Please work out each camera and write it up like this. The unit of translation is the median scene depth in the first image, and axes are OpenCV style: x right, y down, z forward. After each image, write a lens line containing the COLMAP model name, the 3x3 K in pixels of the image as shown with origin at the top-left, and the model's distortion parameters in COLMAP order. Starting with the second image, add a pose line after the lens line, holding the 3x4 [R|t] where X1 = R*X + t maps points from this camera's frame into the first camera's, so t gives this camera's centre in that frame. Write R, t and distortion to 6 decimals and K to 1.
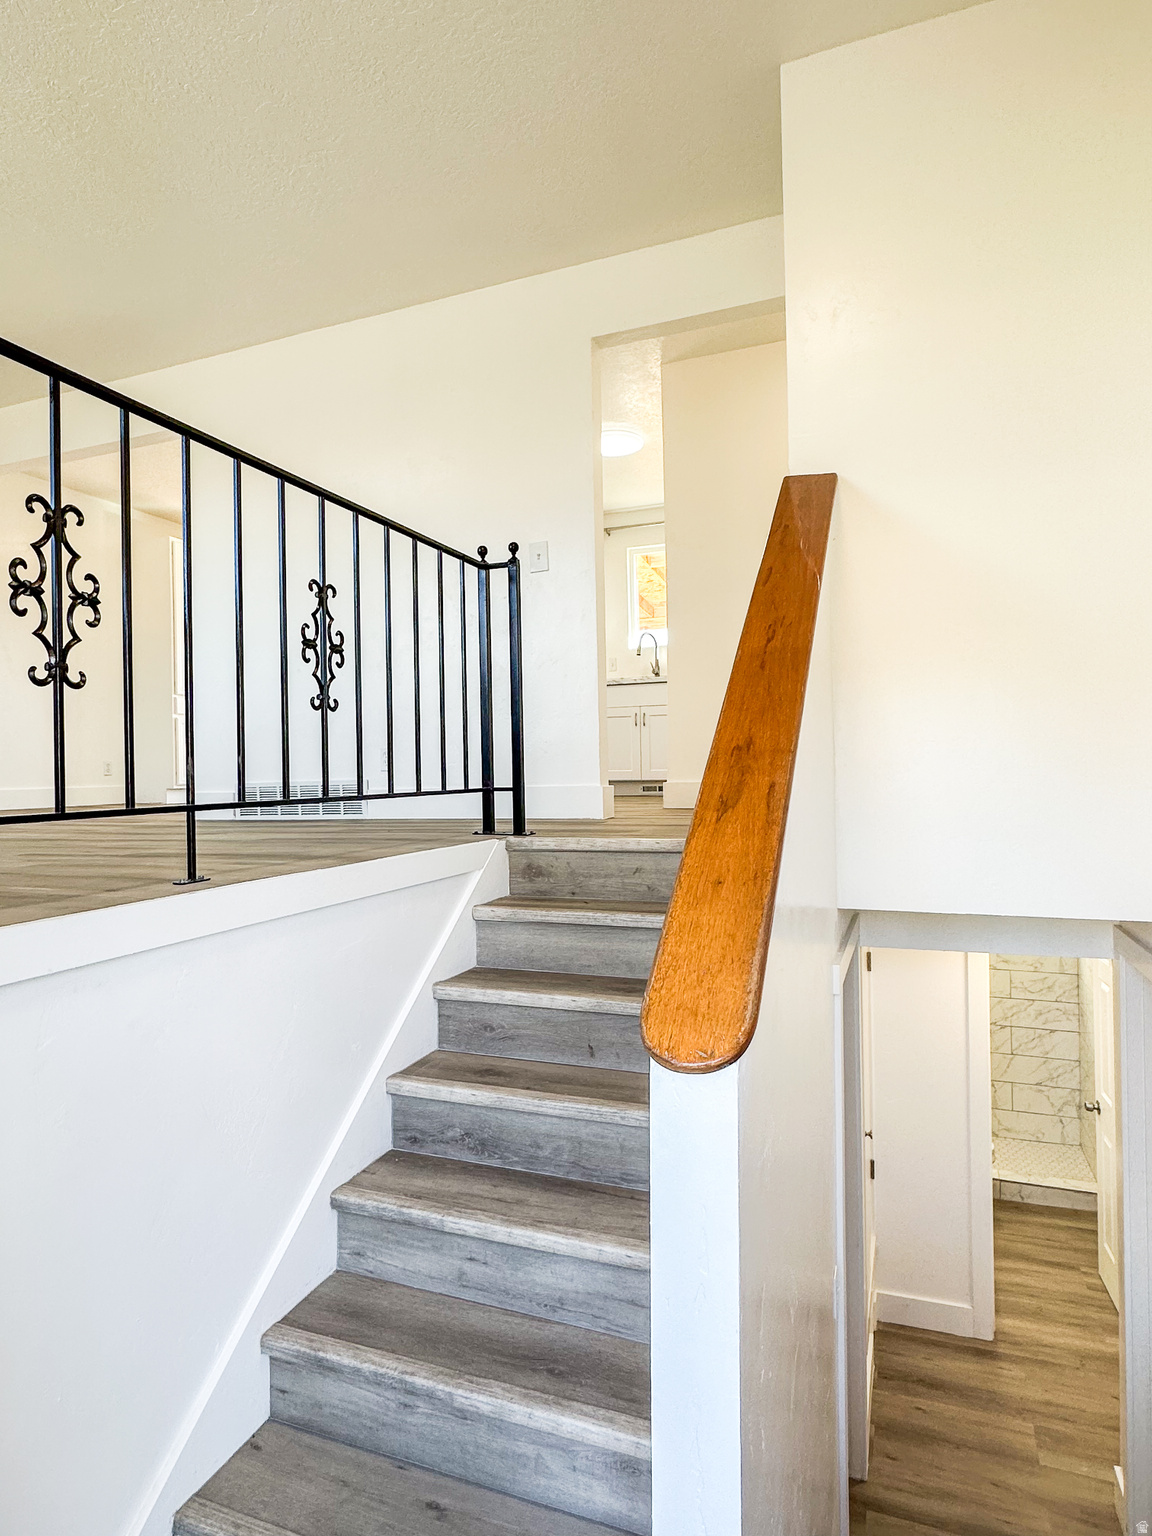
lens RADIAL K [[877.6, 0, 570.1], [0, 877.6, 763.3], [0, 0, 1]] dist [-0.002541, -0.000317]
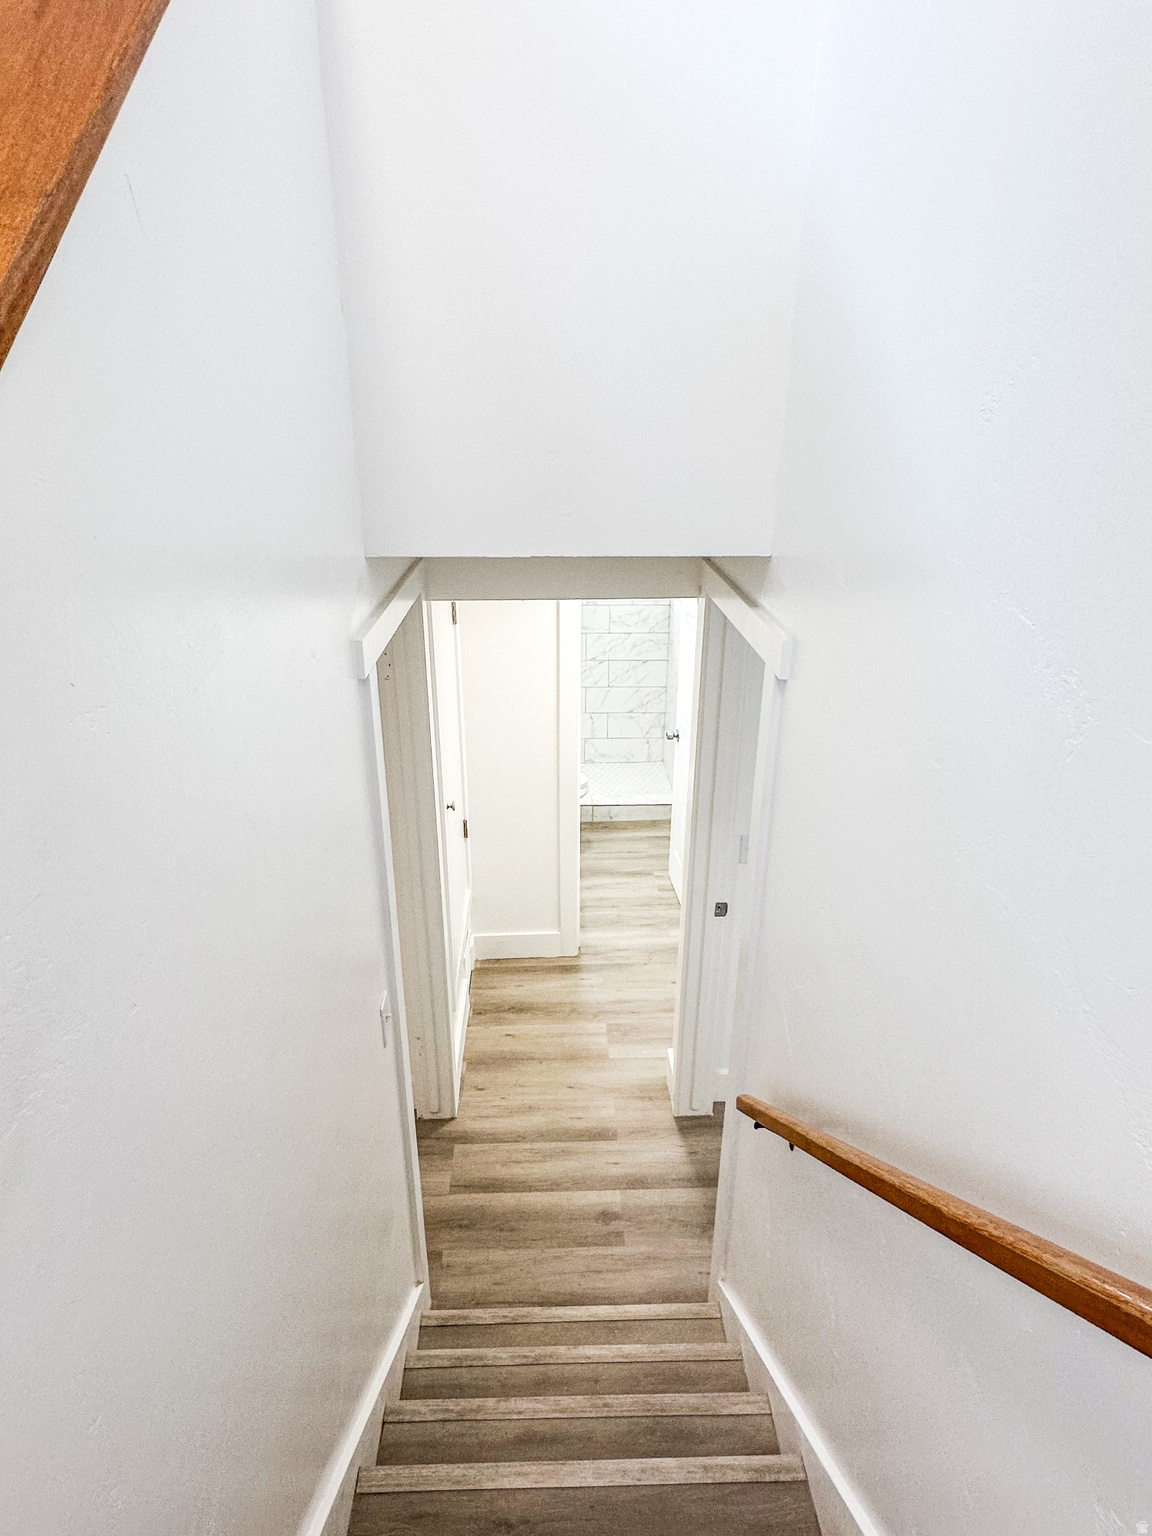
lens RADIAL K [[877.6, 0, 570.1], [0, 877.6, 763.3], [0, 0, 1]] dist [-0.002541, -0.000317]
pose [[0.919575, -0.138352, 0.367752, 0.107933], [-0.015472, 0.922480, 0.385736, 0.027255], [-0.392611, -0.360403, 0.846148, 0.172773]]
